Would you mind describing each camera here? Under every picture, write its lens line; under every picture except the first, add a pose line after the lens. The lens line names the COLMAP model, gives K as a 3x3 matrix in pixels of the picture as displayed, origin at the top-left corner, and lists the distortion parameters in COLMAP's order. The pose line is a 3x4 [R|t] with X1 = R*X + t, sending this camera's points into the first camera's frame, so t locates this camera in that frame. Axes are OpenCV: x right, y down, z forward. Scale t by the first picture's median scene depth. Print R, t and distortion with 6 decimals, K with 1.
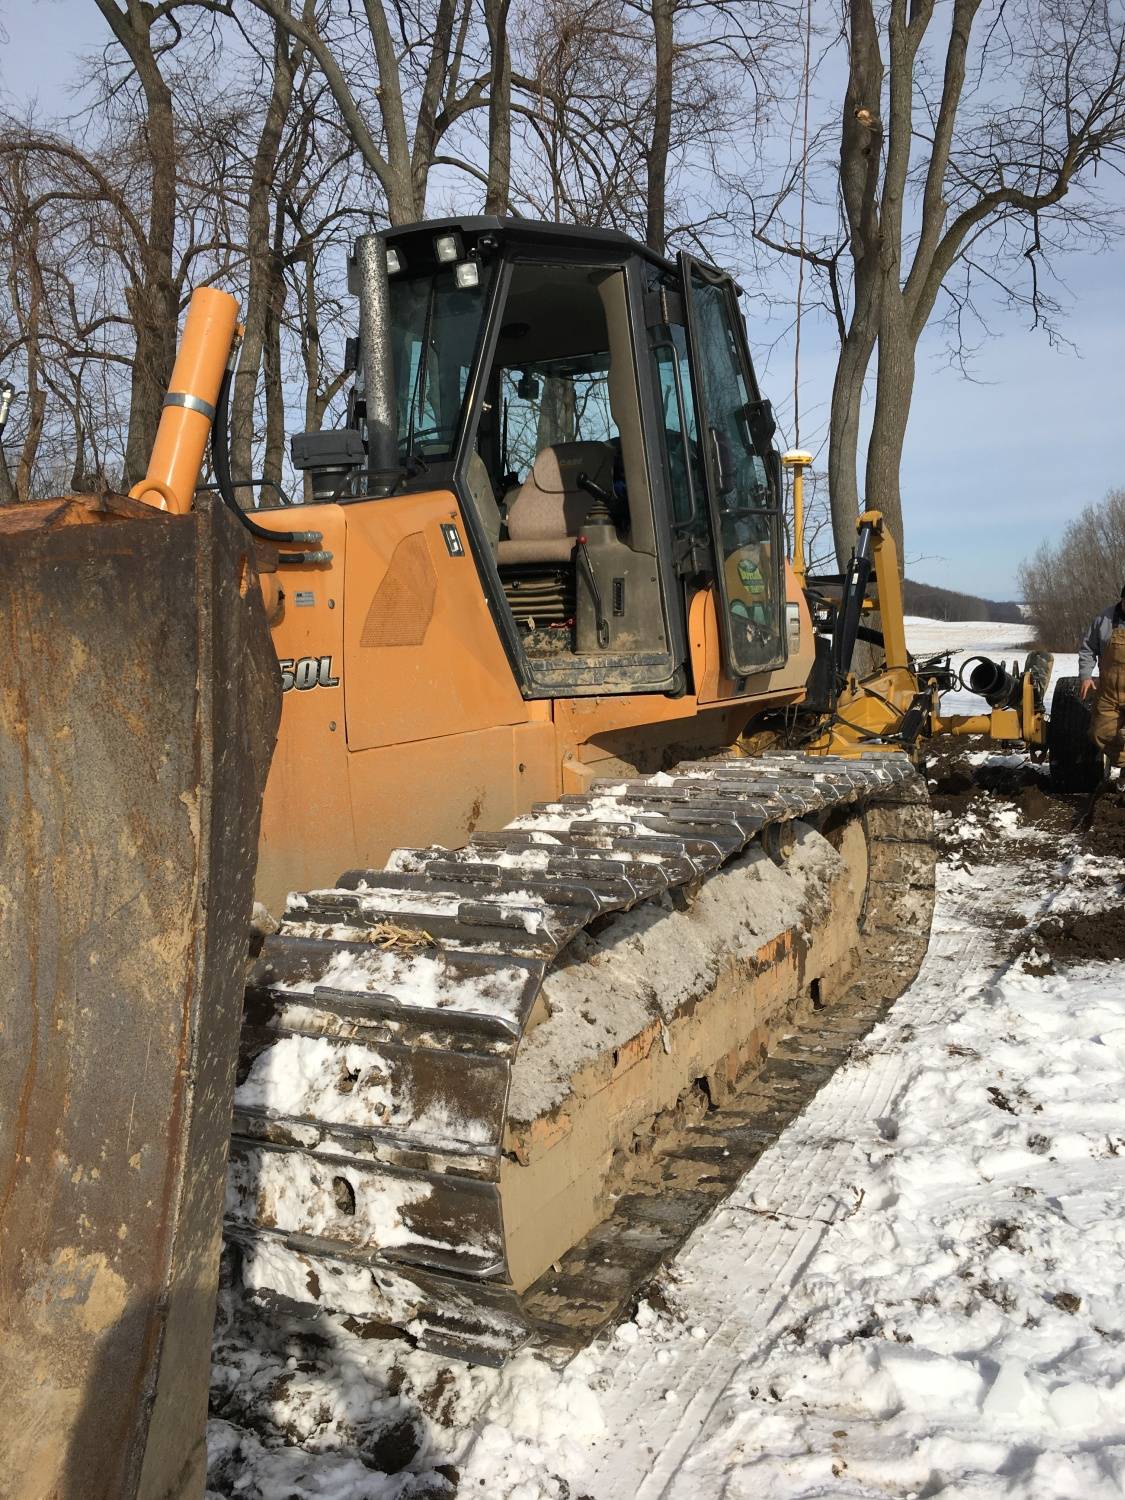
lens RADIAL K [[1257.9, 0, 562.5], [0, 1257.9, 750.0], [0, 0, 1]] dist [0.088516, -0.129445]
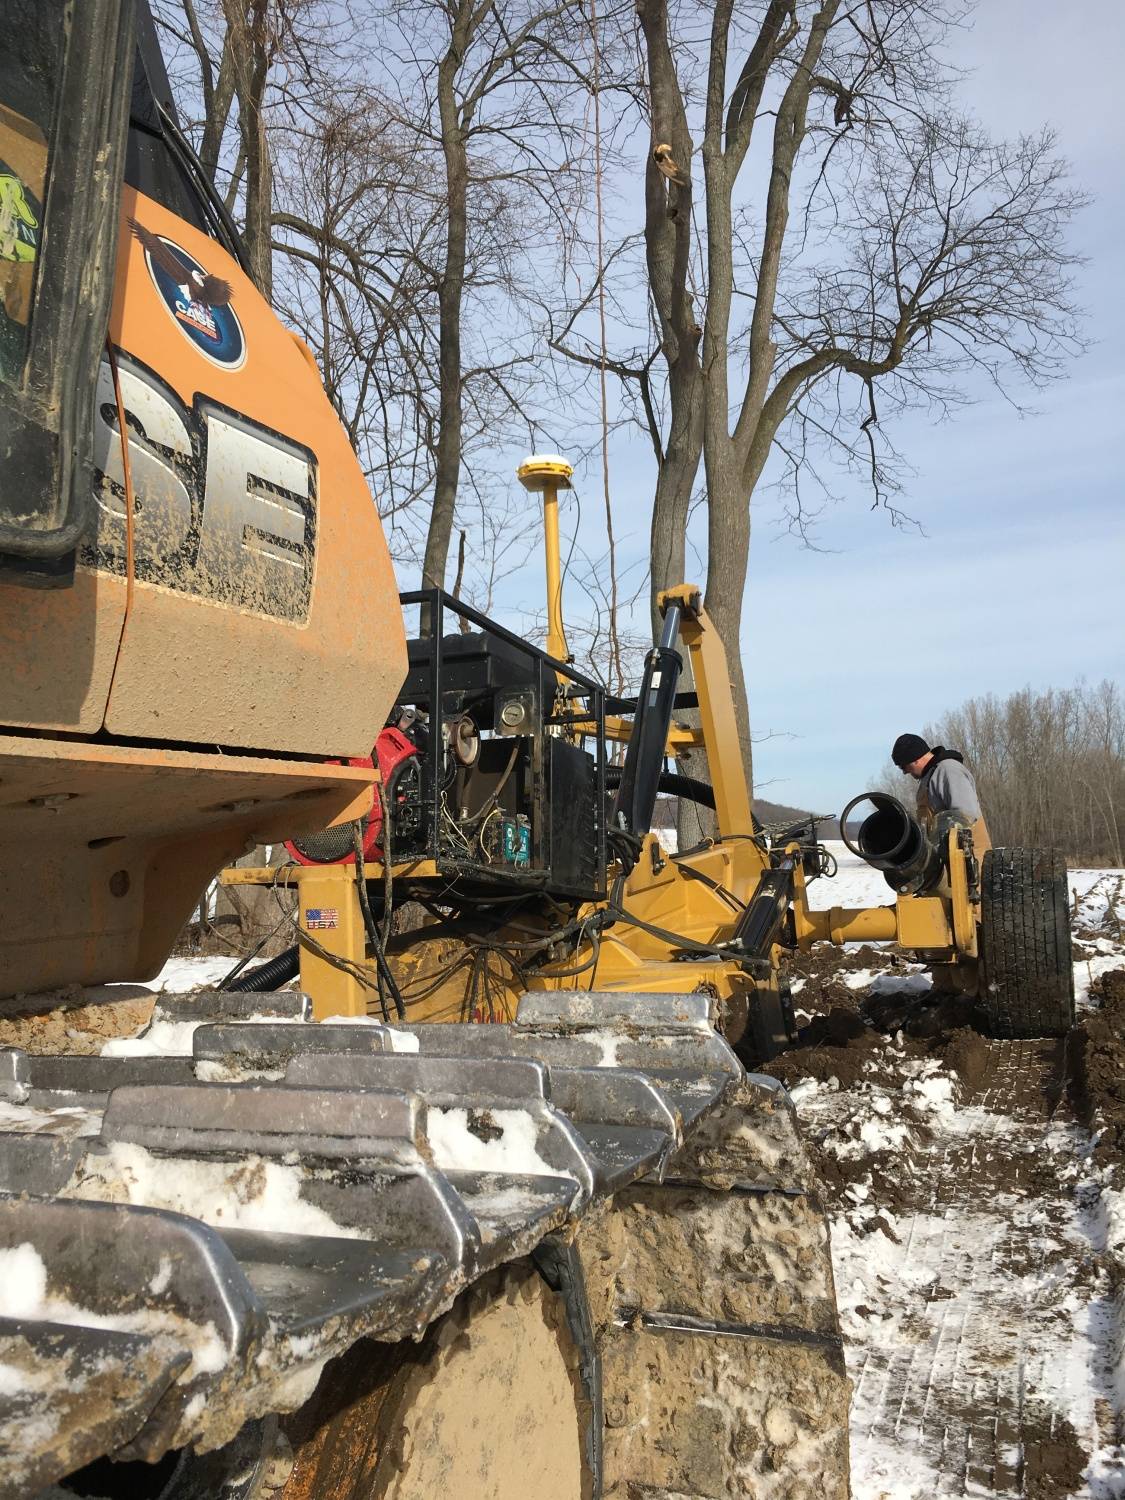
lens RADIAL K [[1257.9, 0, 562.5], [0, 1257.9, 750.0], [0, 0, 1]] dist [0.088516, -0.129445]
pose [[0.994279, -0.005439, 0.106673, 0.122474], [0.024103, 0.984368, -0.174467, -0.000959], [-0.104057, 0.176040, 0.978868, 0.424740]]
